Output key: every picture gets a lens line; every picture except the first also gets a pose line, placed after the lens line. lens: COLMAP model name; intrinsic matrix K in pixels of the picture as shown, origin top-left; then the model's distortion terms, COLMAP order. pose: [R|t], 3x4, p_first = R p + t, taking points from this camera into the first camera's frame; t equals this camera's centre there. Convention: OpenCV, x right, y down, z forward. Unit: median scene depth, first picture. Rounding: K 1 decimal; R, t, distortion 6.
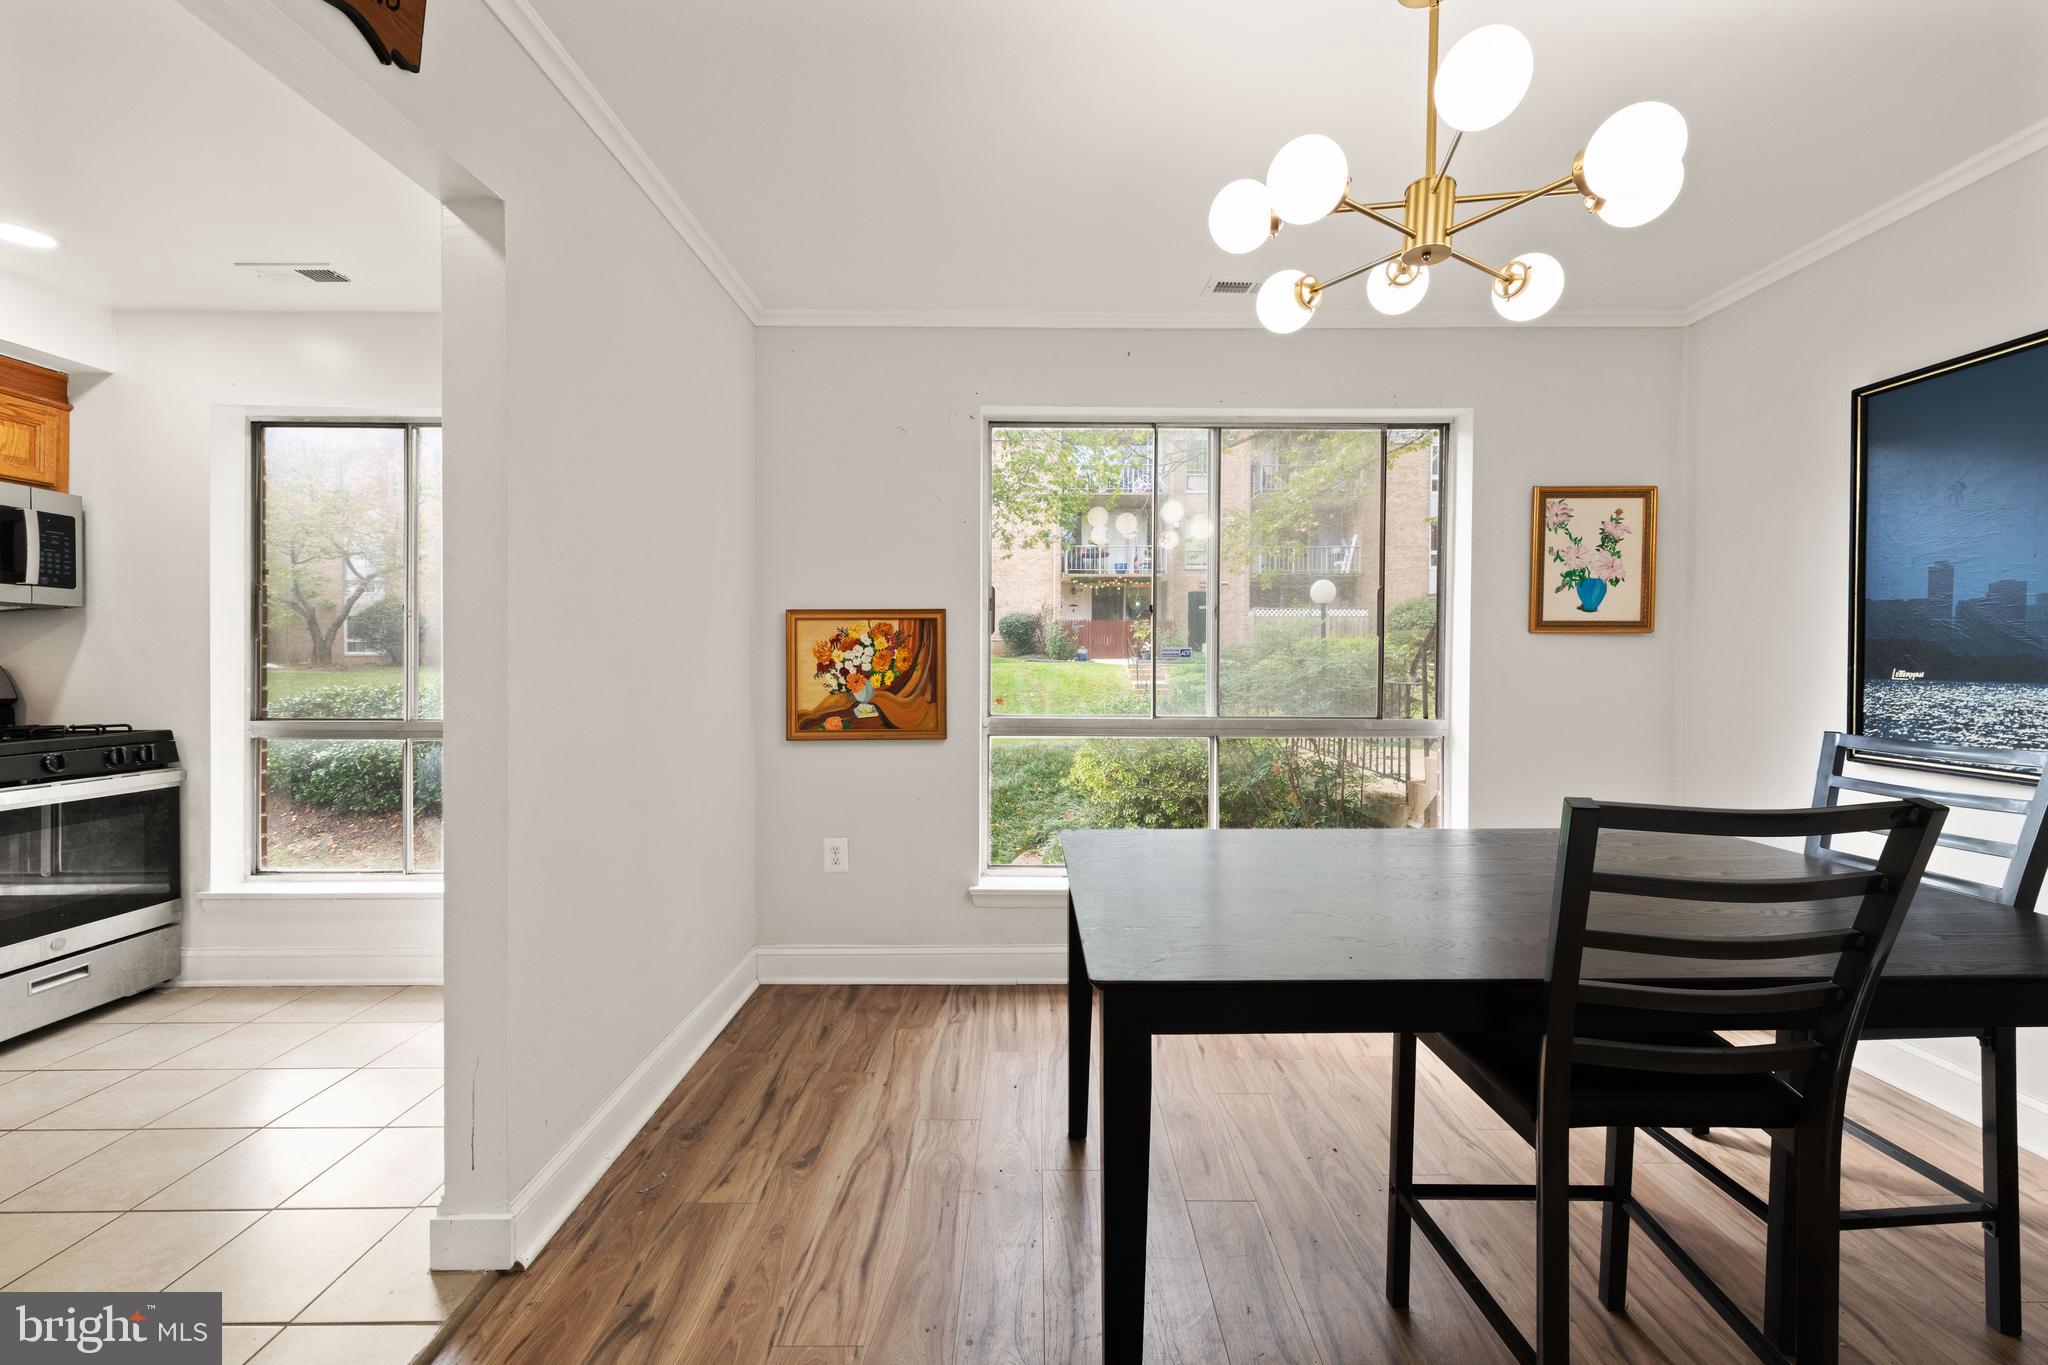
lens RADIAL K [[827.0, 0, 1038.9], [0, 827.0, 669.5], [0, 0, 1]] dist [0.004103, -0.001513]
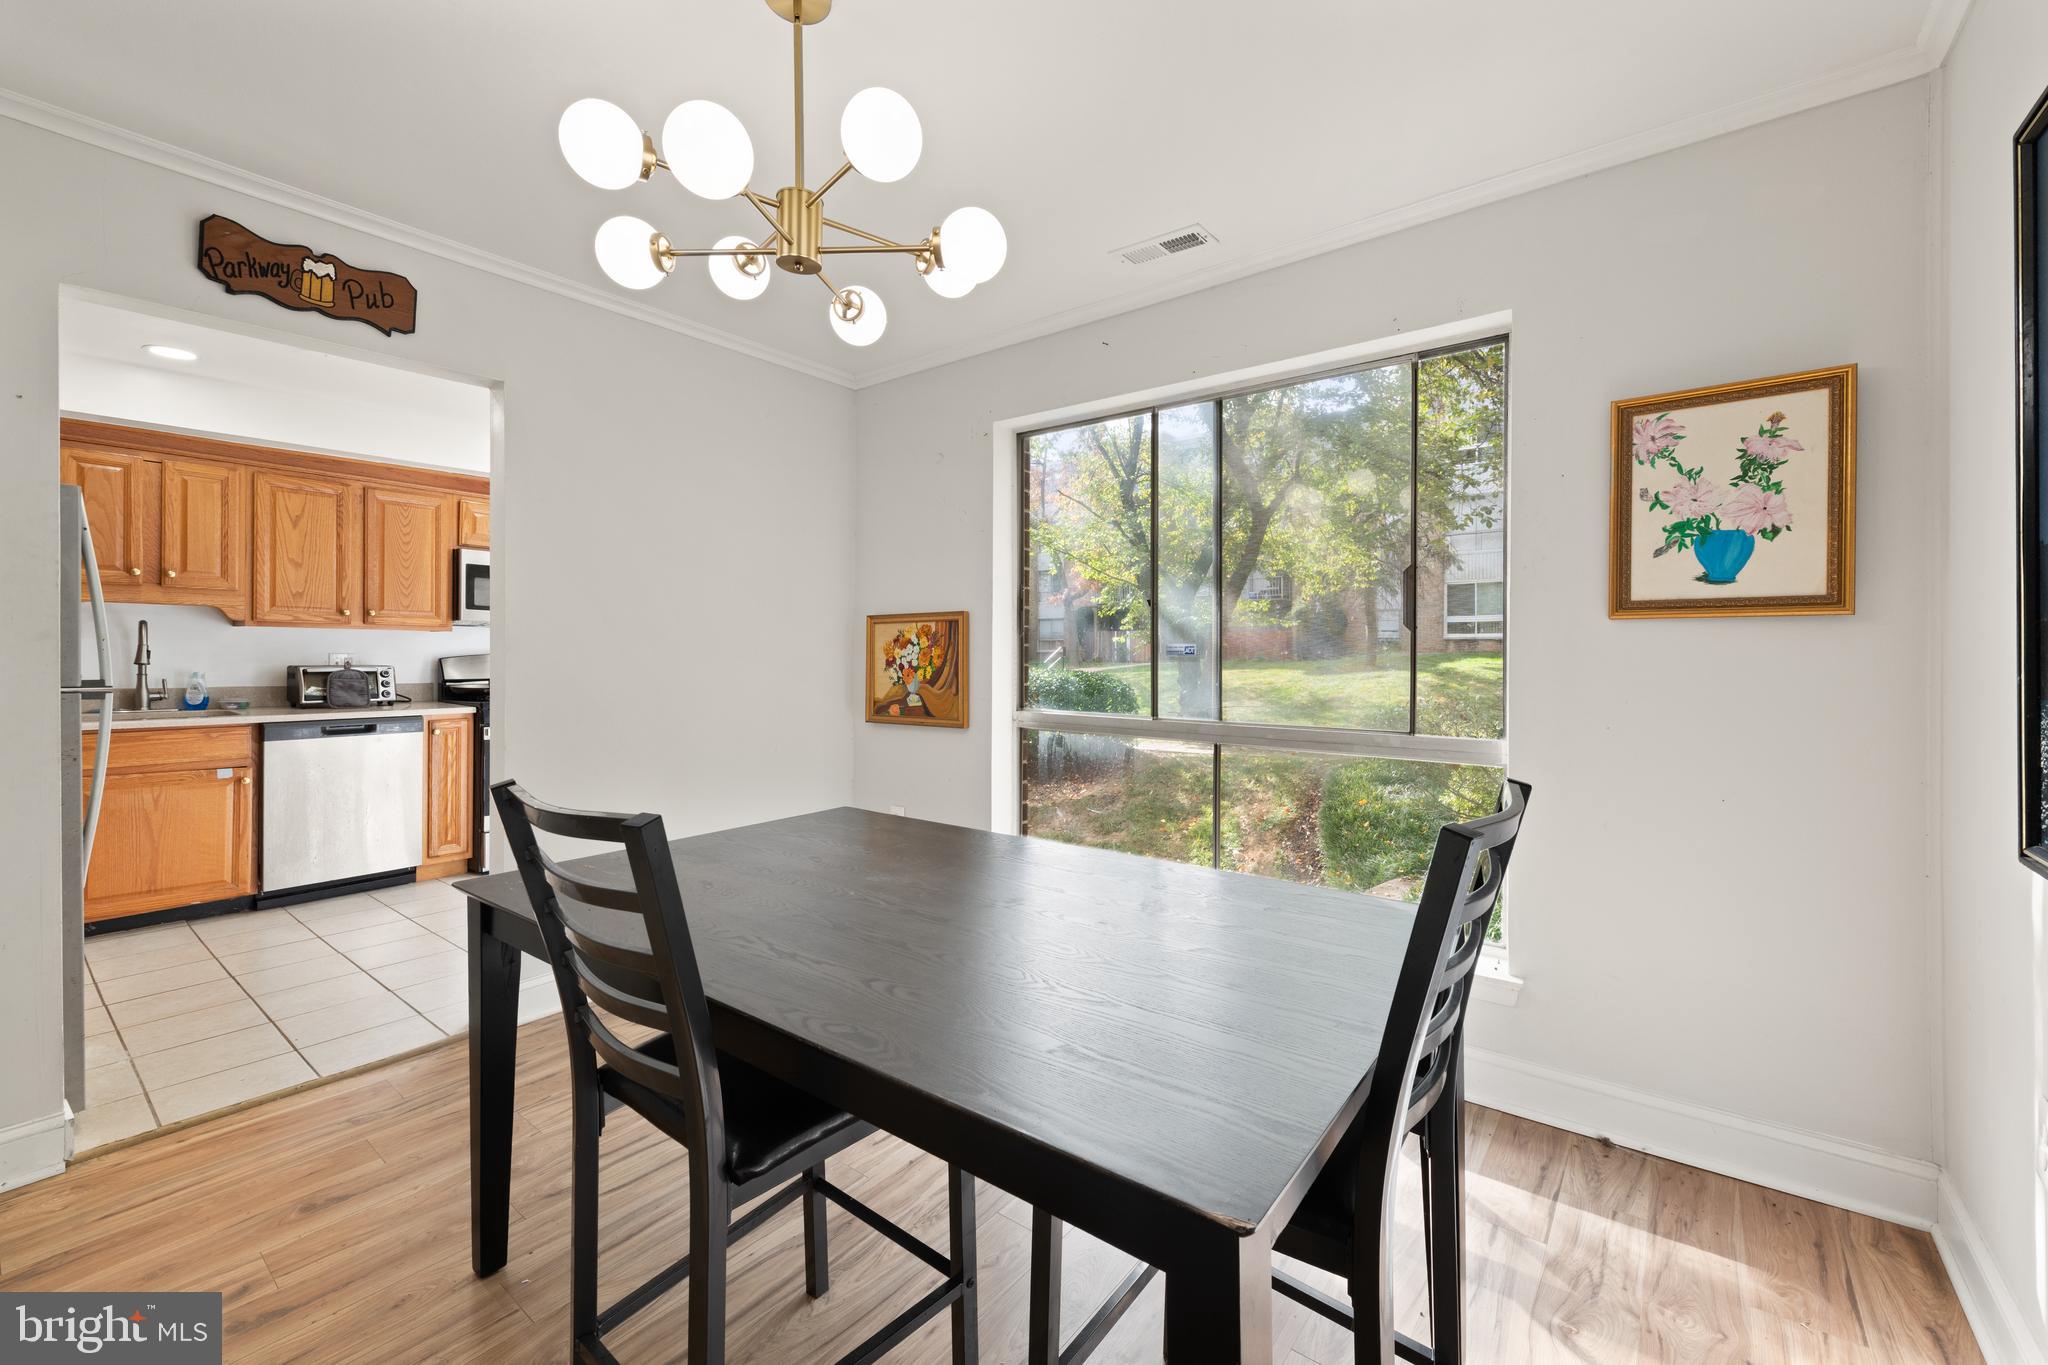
lens RADIAL K [[827.0, 0, 1036.7], [0, 827.0, 663.5], [0, 0, 1]] dist [0.004103, -0.001513]
pose [[0.790492, 0.007483, -0.612426, 0.643503], [-0.007922, 0.999967, 0.001994, -0.005653], [0.612421, 0.003275, 0.790525, 0.180523]]
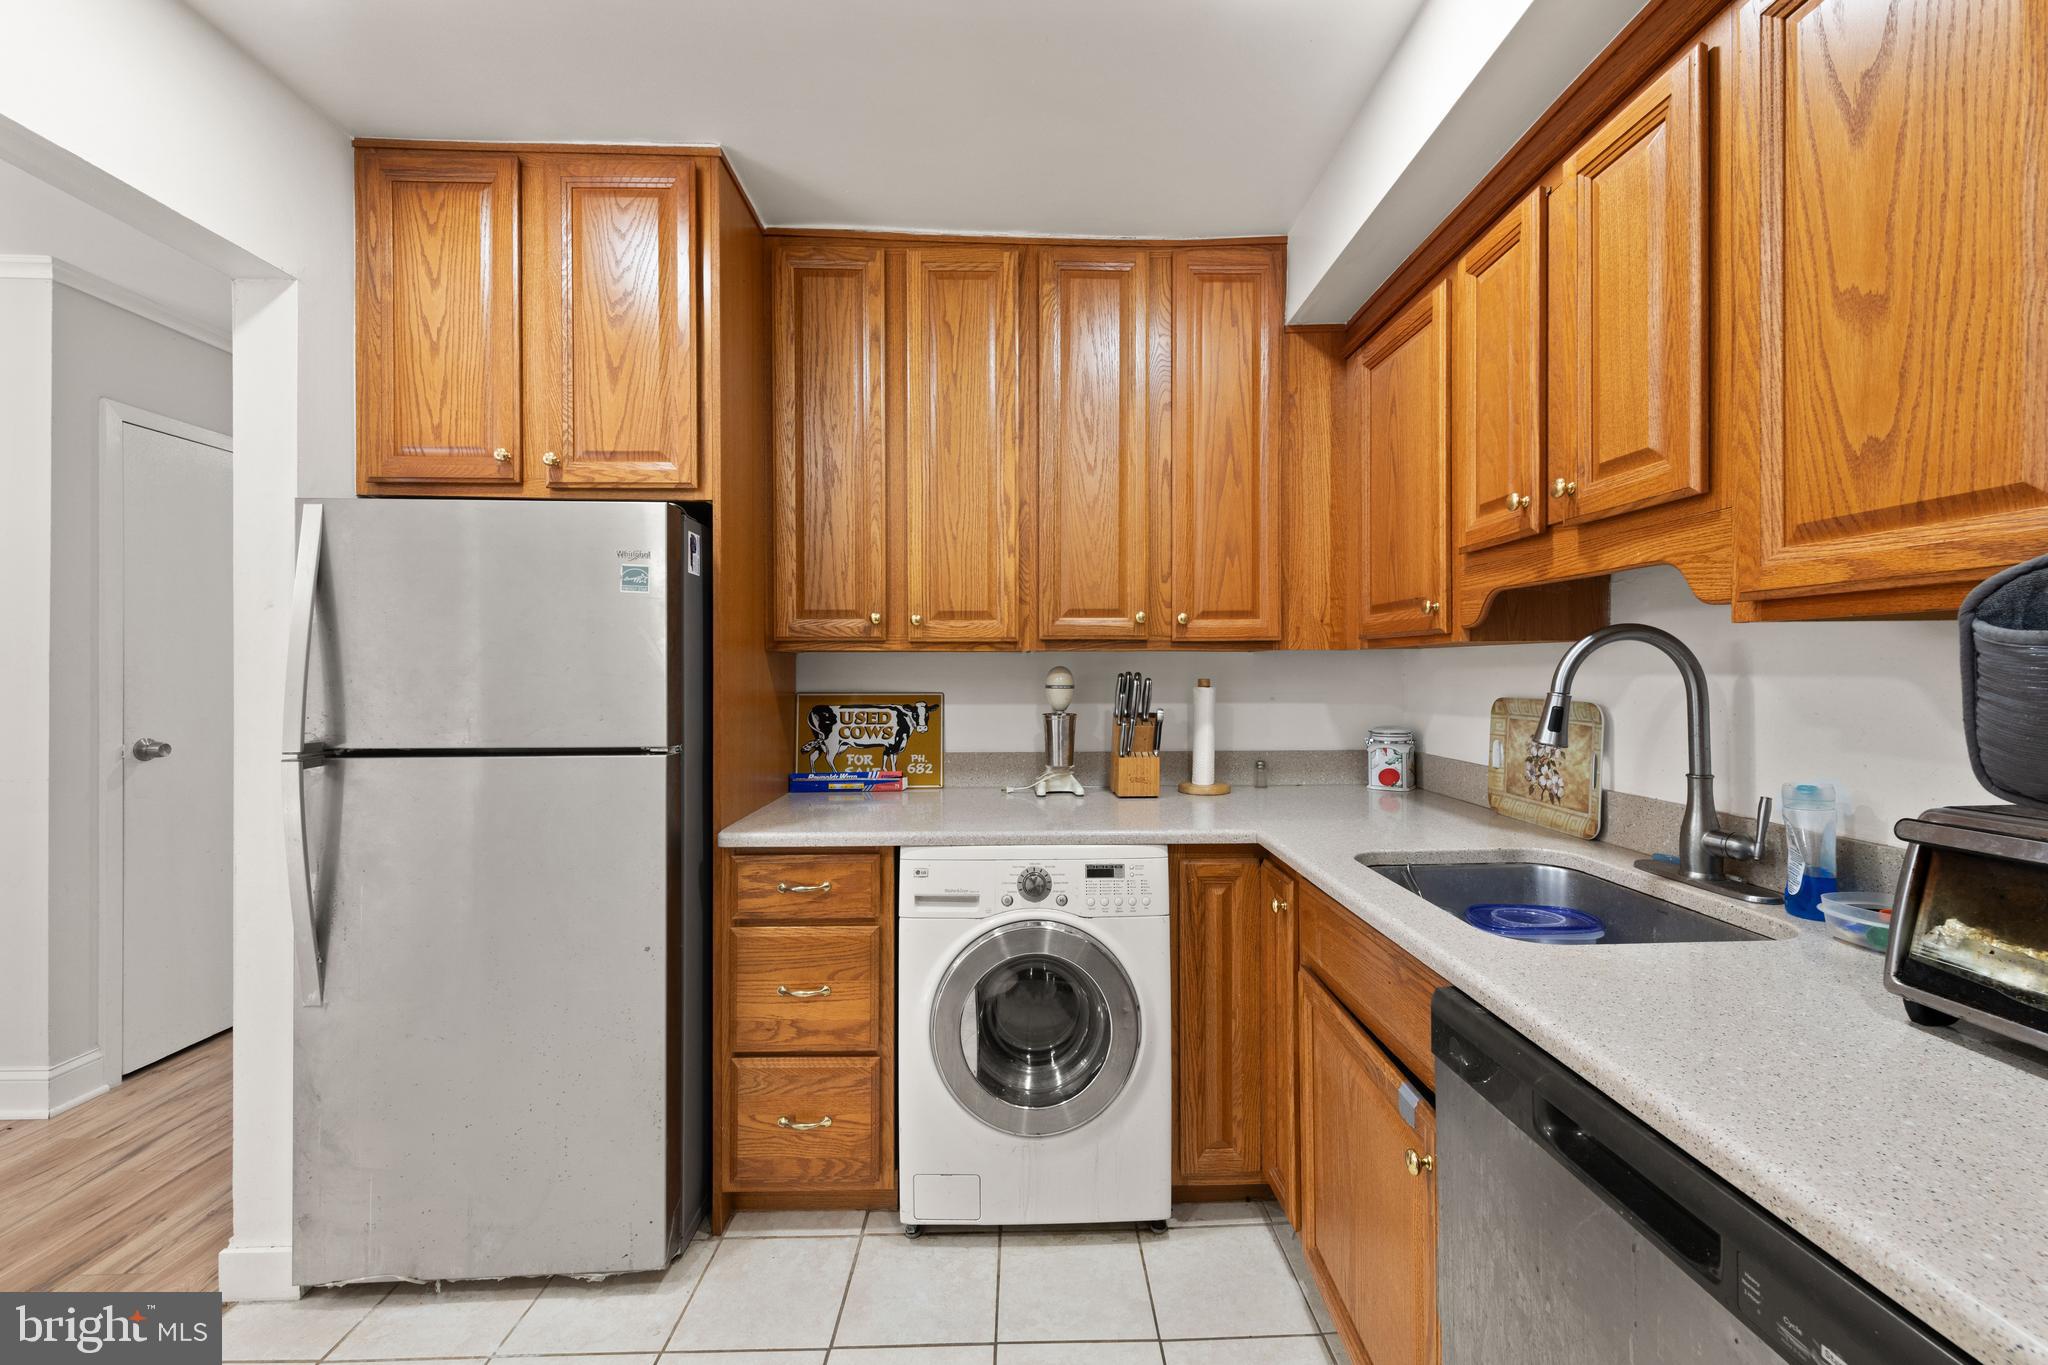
lens RADIAL K [[827.0, 0, 1028.5], [0, 827.0, 678.6], [0, 0, 1]] dist [0.004103, -0.001513]
pose [[-0.999979, -0.000925, -0.006483, -0.863691], [-0.000985, 0.999957, 0.009212, -0.031032], [0.006474, 0.009218, -0.999937, 0.798345]]
